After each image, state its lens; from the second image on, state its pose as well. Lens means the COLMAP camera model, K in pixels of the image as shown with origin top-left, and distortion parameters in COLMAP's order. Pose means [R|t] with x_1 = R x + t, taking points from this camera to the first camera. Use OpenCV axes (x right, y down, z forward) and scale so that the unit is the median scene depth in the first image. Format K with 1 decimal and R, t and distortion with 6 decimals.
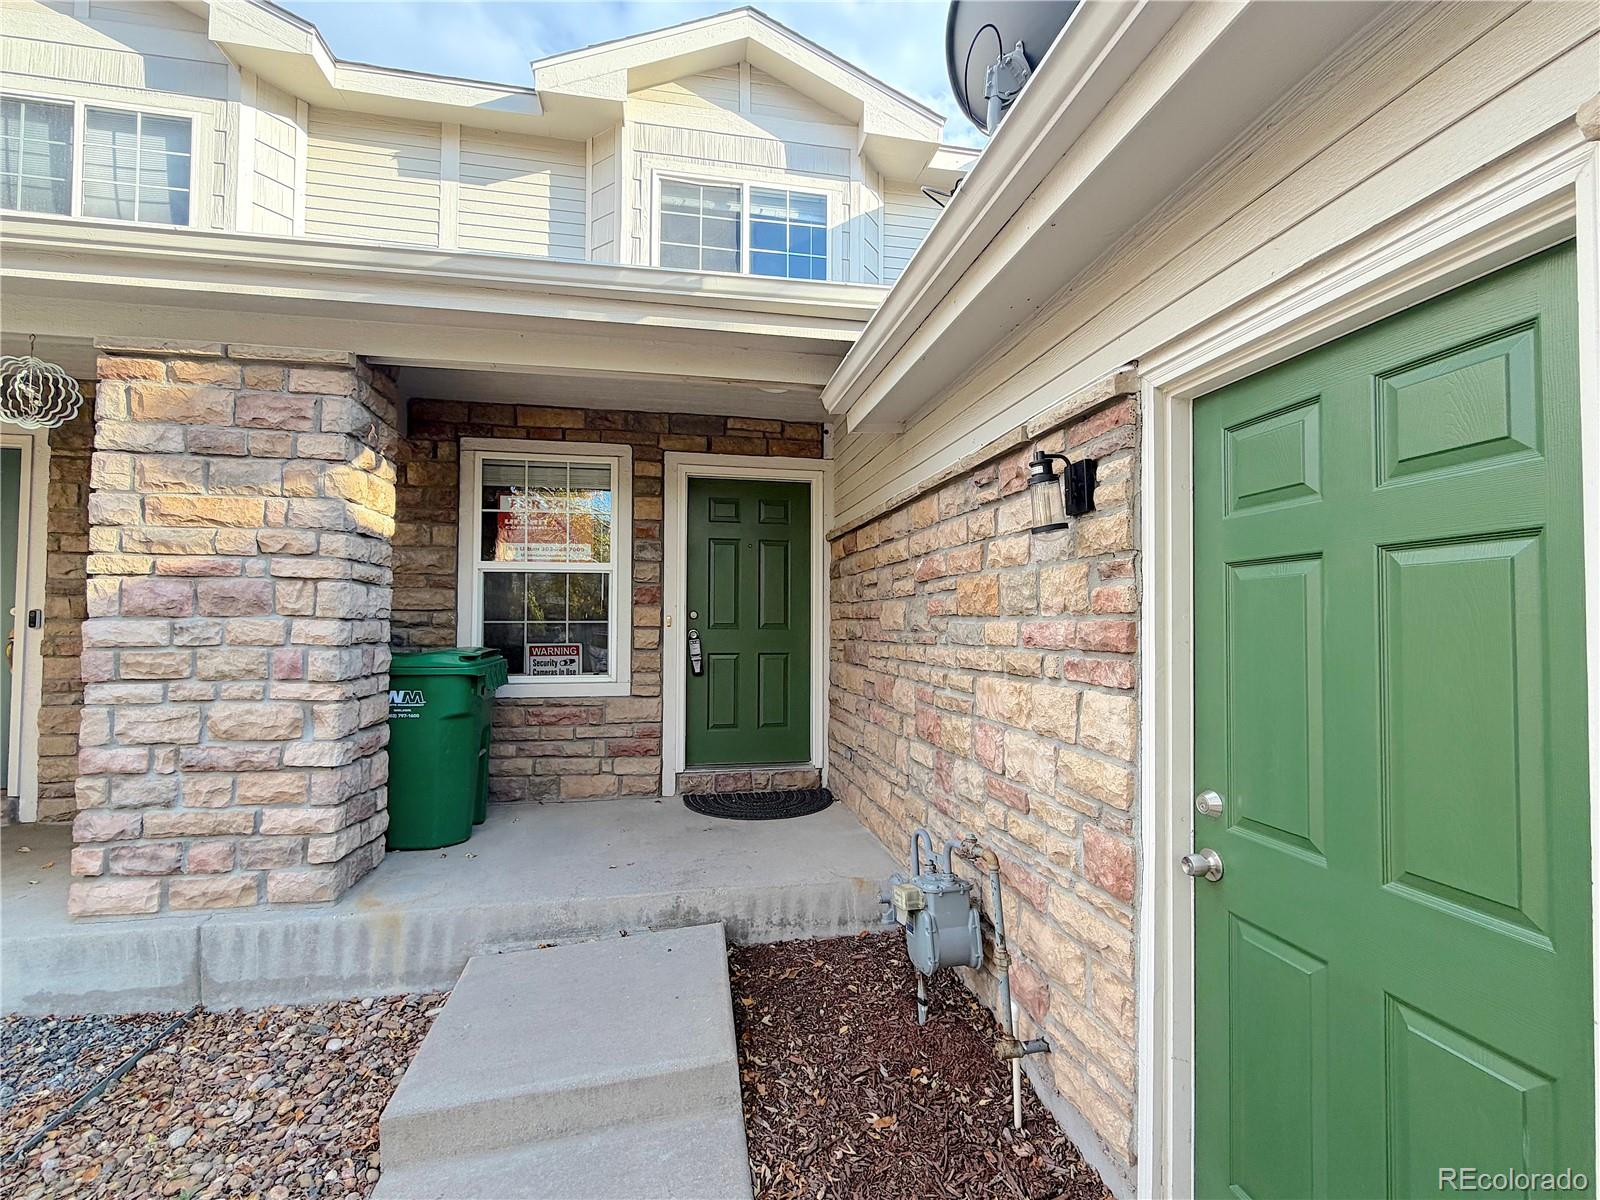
lens RADIAL K [[709.6, 0, 797.0], [0, 709.6, 600.7], [0, 0, 1]] dist [0.001039, 0.000592]
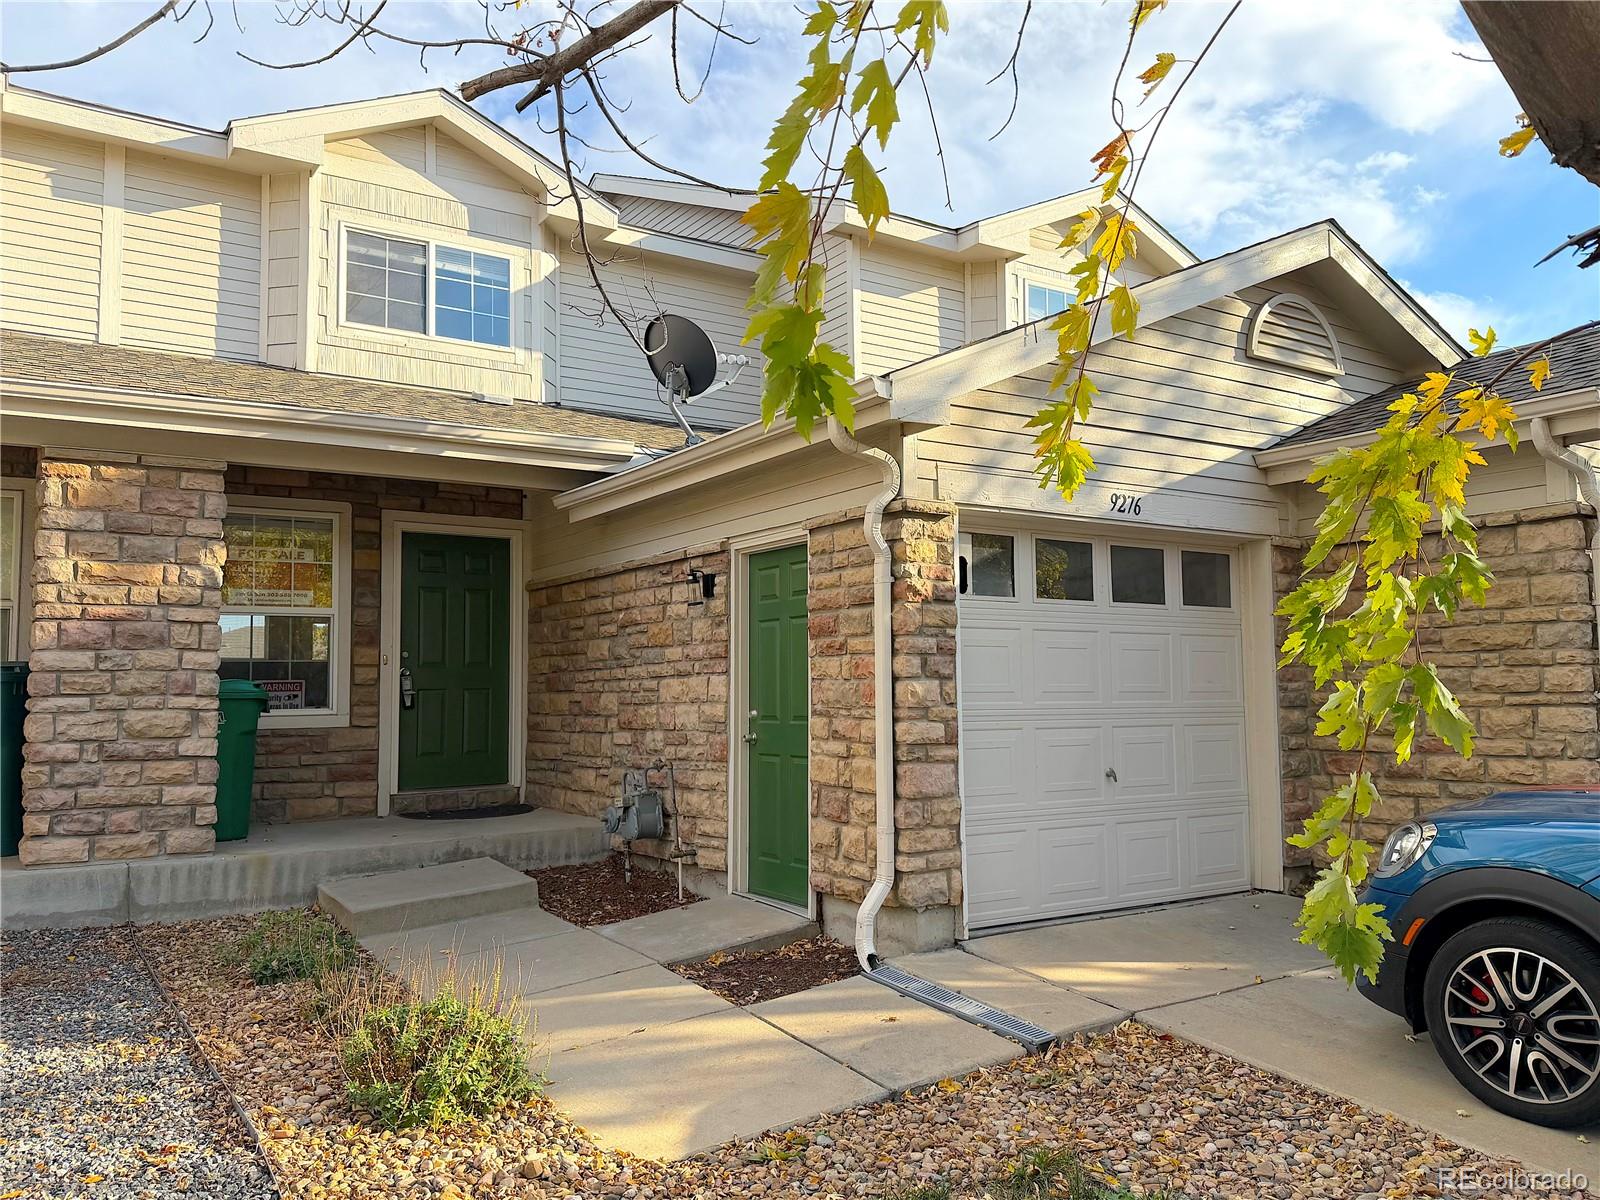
lens RADIAL K [[1205.2, 0, 794.6], [0, 1205.2, 589.9], [0, 0, 1]] dist [0.050319, -0.003385]
pose [[0.924195, 0.017591, 0.381515, -0.515604], [0.003164, 0.998552, -0.053705, 0.038346], [-0.381907, 0.050841, 0.922801, -1.681536]]
